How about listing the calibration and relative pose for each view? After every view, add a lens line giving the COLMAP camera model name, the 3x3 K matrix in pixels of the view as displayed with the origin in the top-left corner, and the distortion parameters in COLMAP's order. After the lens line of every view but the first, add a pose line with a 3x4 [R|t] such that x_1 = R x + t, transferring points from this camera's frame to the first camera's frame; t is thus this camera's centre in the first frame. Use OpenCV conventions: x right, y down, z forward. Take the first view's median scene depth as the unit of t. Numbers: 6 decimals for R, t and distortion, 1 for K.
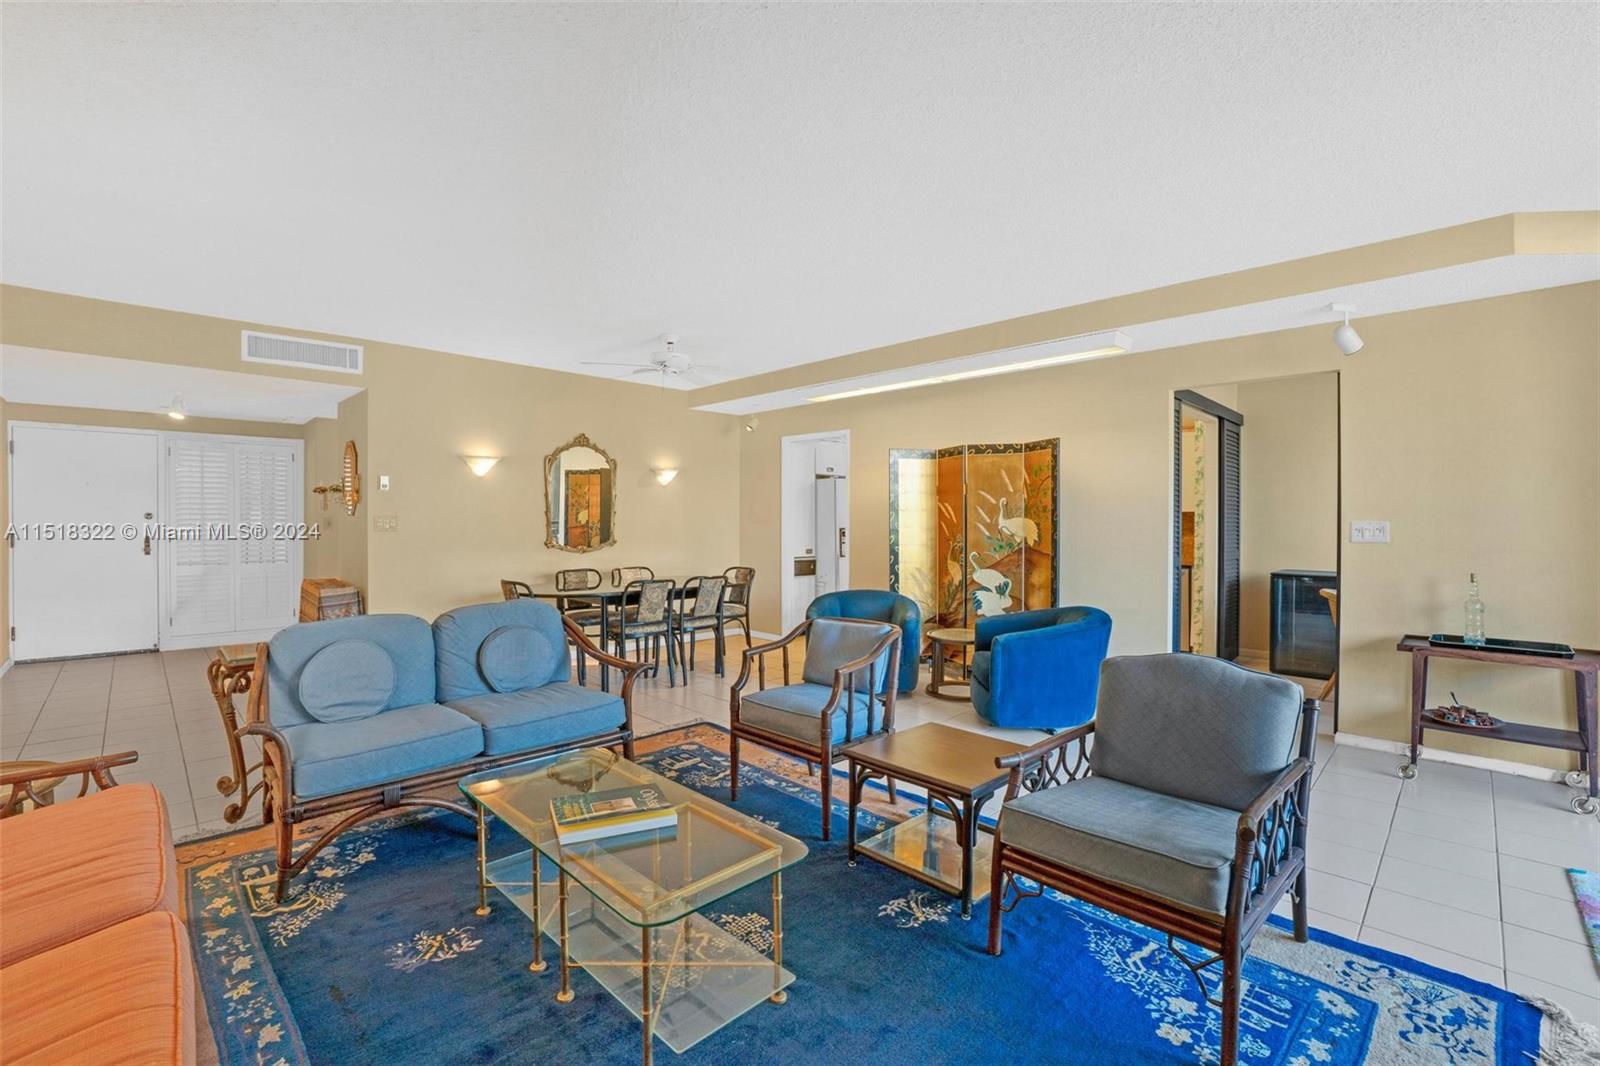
lens RADIAL K [[691.6, 0, 790.5], [0, 691.6, 527.6], [0, 0, 1]] dist [-0.033317, 0.004767]
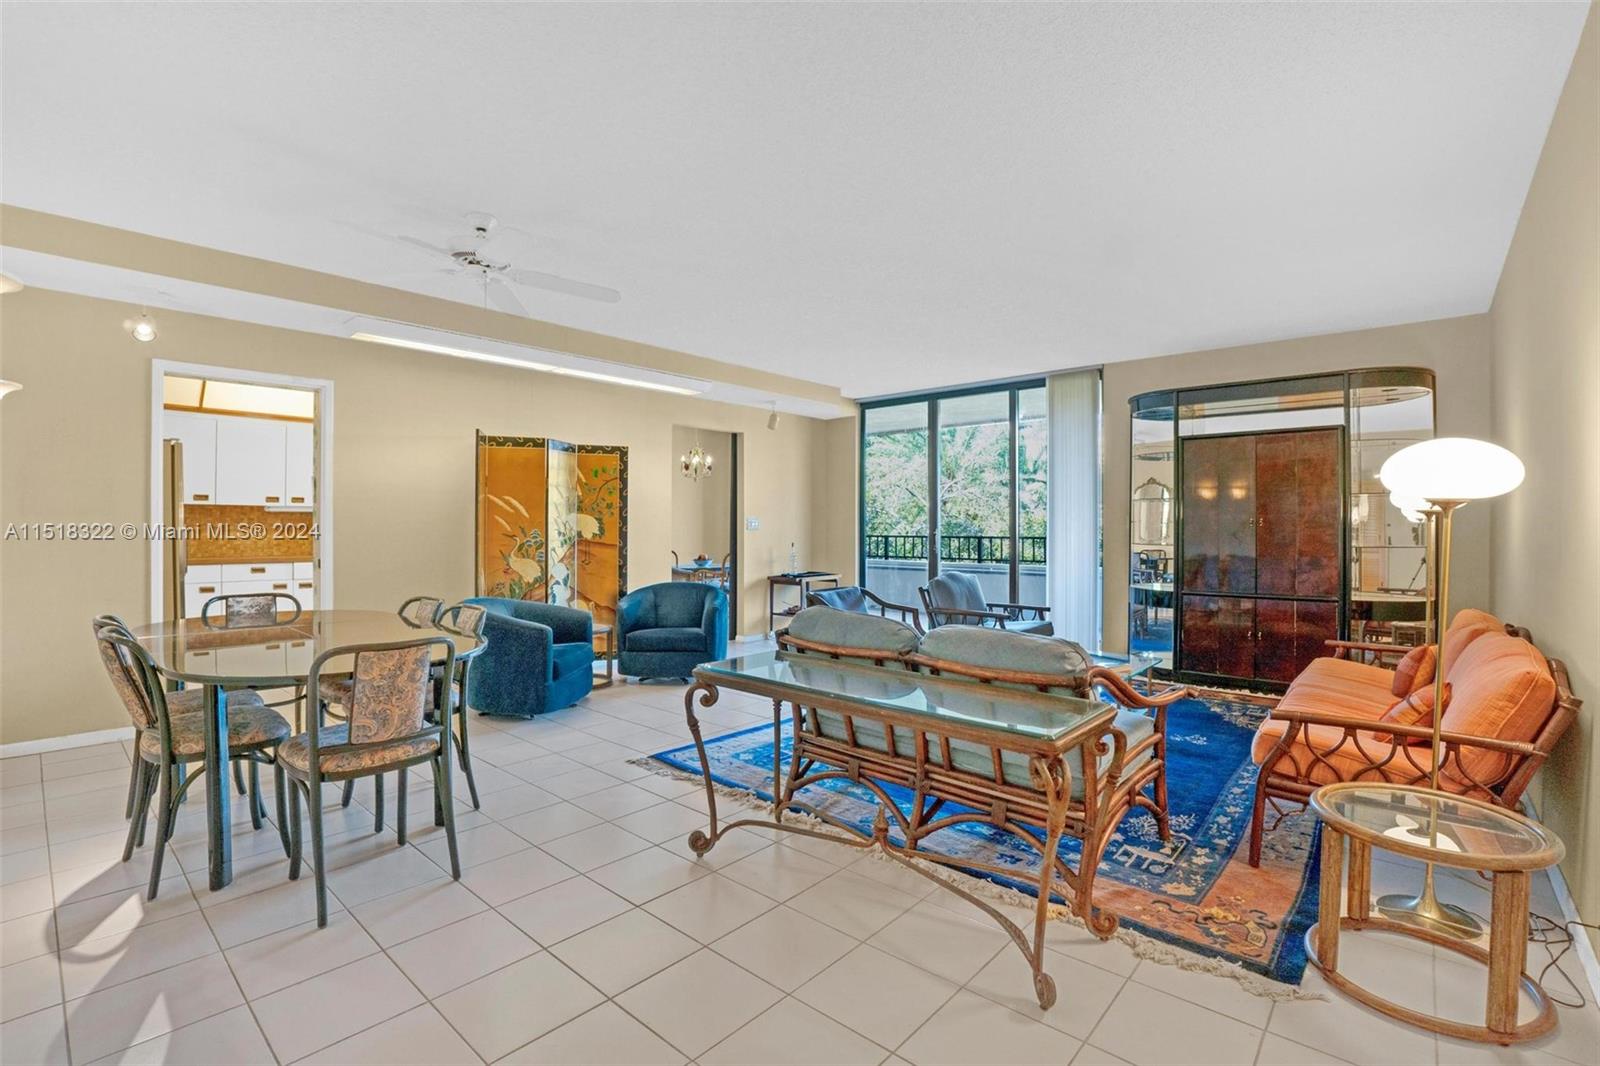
lens RADIAL K [[691.6, 0, 835.8], [0, 691.6, 529.6], [0, 0, 1]] dist [-0.033317, 0.004767]
pose [[-0.090524, -0.011552, 0.995827, -0.946036], [0.000398, 0.999932, 0.011636, -0.000720], [-0.995894, 0.001450, -0.090513, 0.843058]]
